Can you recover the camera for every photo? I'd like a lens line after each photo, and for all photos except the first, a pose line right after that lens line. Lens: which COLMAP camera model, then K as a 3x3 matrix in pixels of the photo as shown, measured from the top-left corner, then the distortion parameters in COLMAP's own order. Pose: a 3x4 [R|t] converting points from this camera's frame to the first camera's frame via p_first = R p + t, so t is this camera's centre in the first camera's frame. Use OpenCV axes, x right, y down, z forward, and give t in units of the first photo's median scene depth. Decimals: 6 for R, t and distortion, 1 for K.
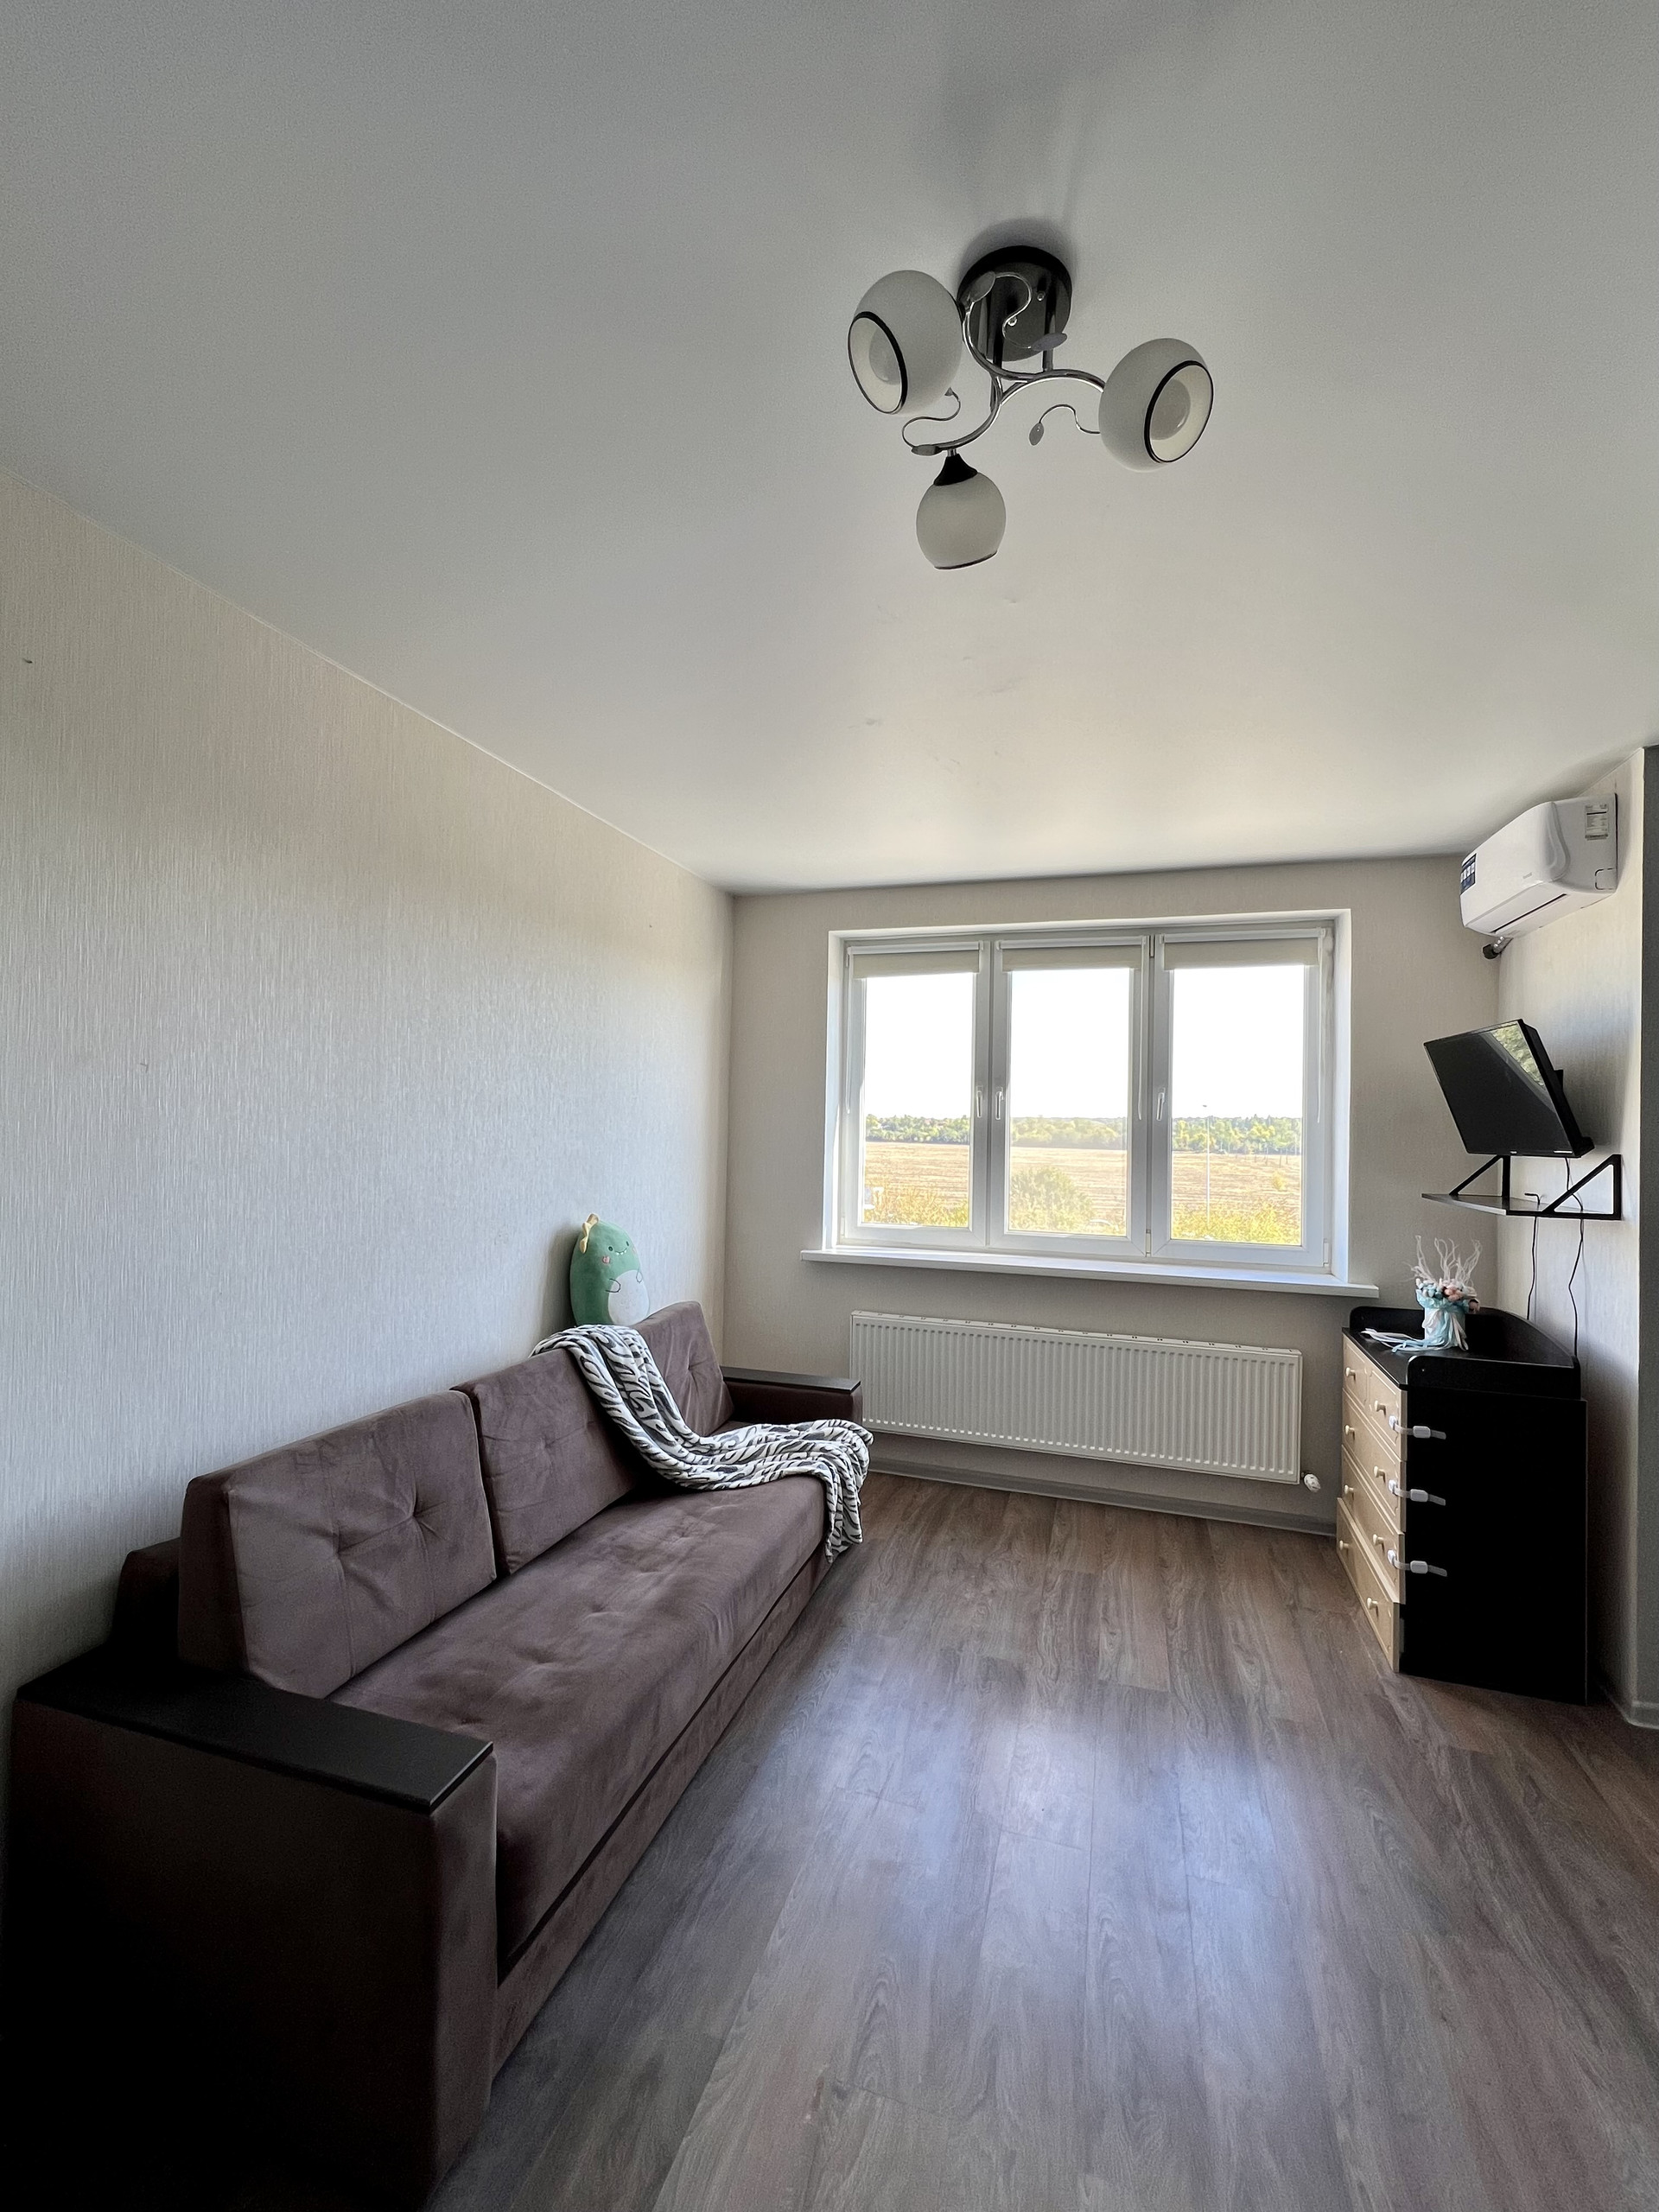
lens RADIAL K [[924.8, 0, 827.6], [0, 924.8, 1106.3], [0, 0, 1]] dist [-0.003913, 0.000332]
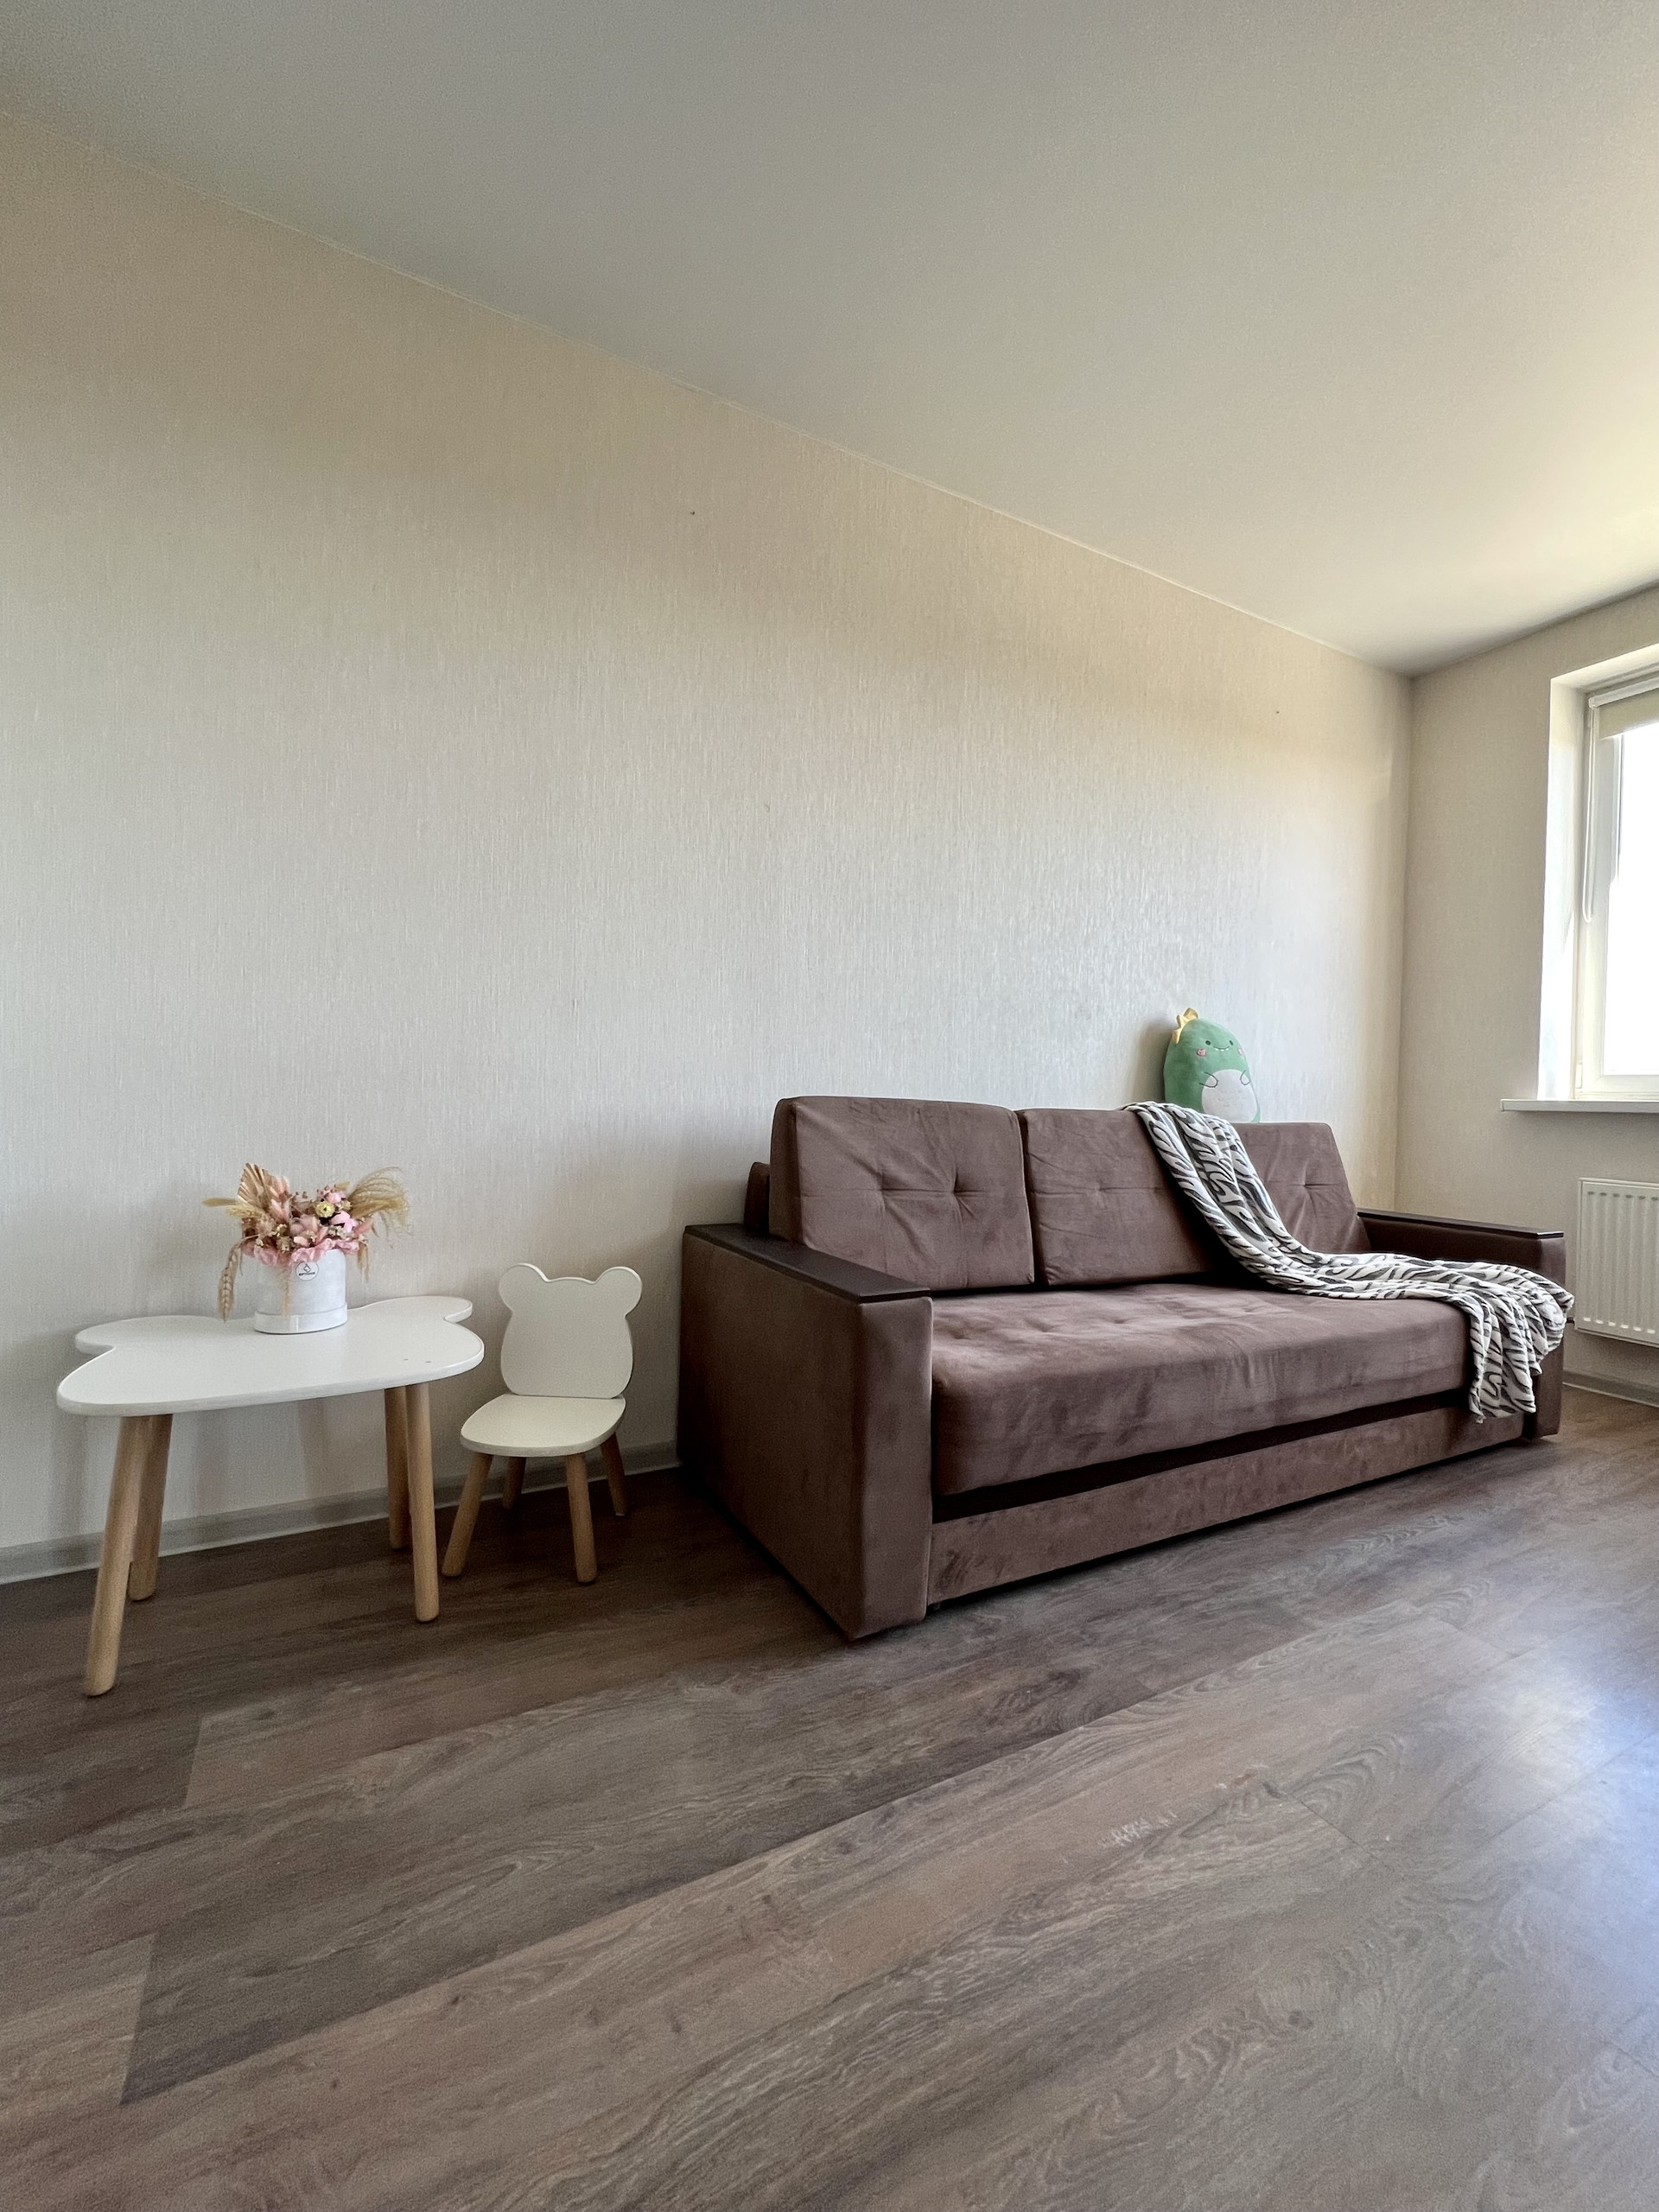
lens RADIAL K [[924.8, 0, 832.2], [0, 924.8, 1103.9], [0, 0, 1]] dist [-0.003913, 0.000332]
pose [[0.715069, 0.004093, -0.699042, 0.165965], [-0.001170, 0.999988, 0.004658, 0.236258], [0.699053, -0.002513, 0.715066, 0.066250]]
